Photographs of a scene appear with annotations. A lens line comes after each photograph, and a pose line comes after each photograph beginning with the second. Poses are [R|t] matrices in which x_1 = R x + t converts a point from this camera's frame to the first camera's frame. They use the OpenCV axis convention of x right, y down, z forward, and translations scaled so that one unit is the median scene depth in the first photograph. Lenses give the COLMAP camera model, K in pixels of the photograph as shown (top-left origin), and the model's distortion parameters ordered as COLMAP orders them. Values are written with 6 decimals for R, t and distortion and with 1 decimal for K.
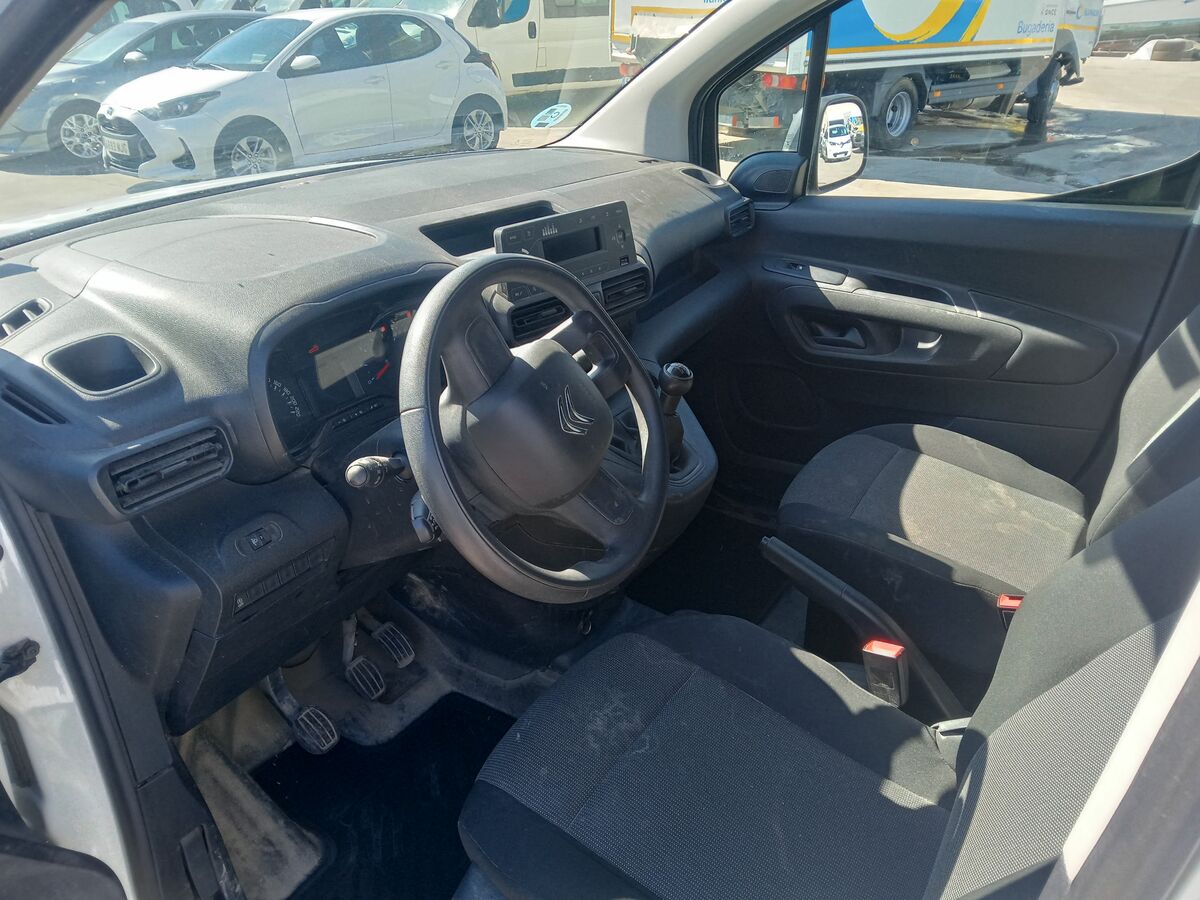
lens RADIAL K [[882.2, 0, 602.0], [0, 882.2, 423.7], [0, 0, 1]] dist [0.032393, -0.061385]
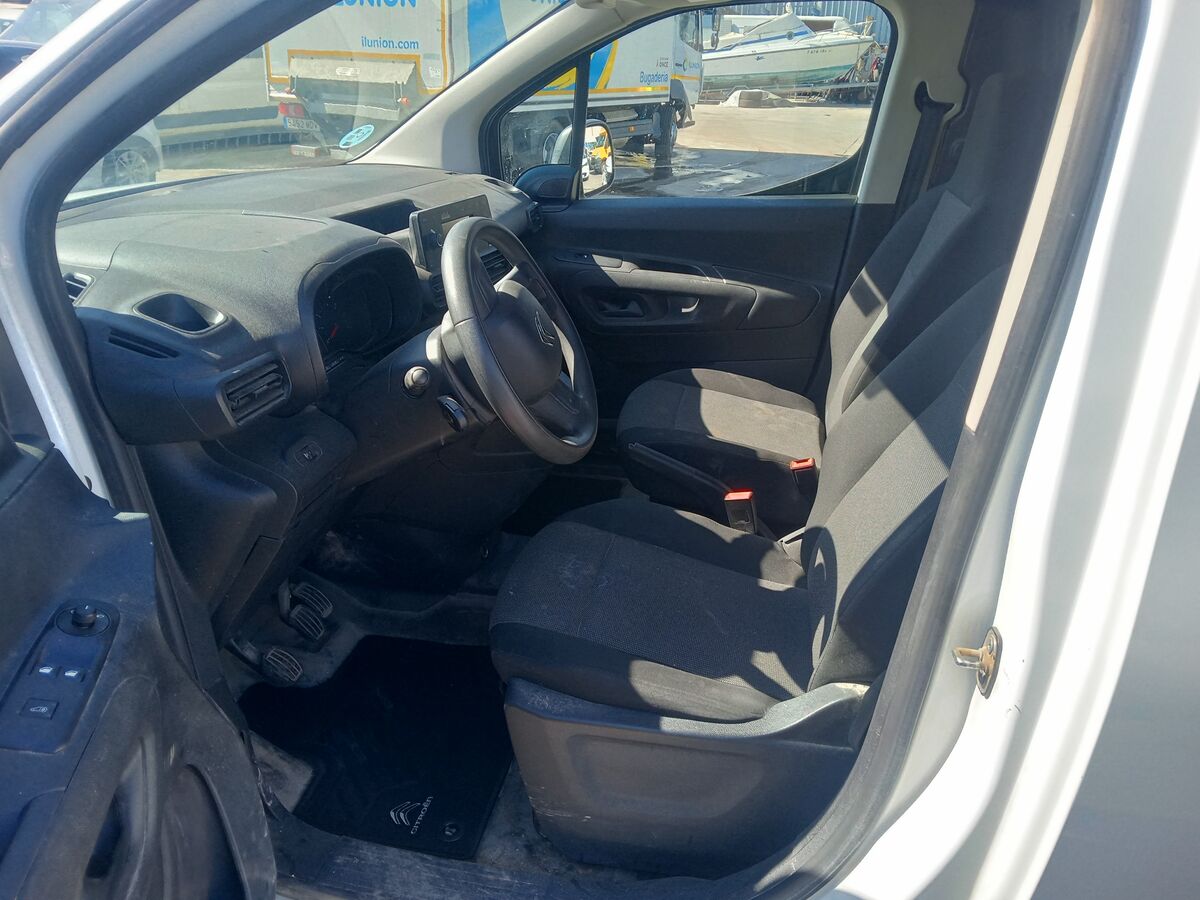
lens RADIAL K [[882.2, 0, 602.0], [0, 882.2, 423.7], [0, 0, 1]] dist [0.032393, -0.061385]
pose [[0.927335, -0.116095, 0.355769, -0.244267], [0.132007, 0.991033, -0.020688, 0.092800], [-0.350177, 0.066148, 0.934345, -0.161243]]
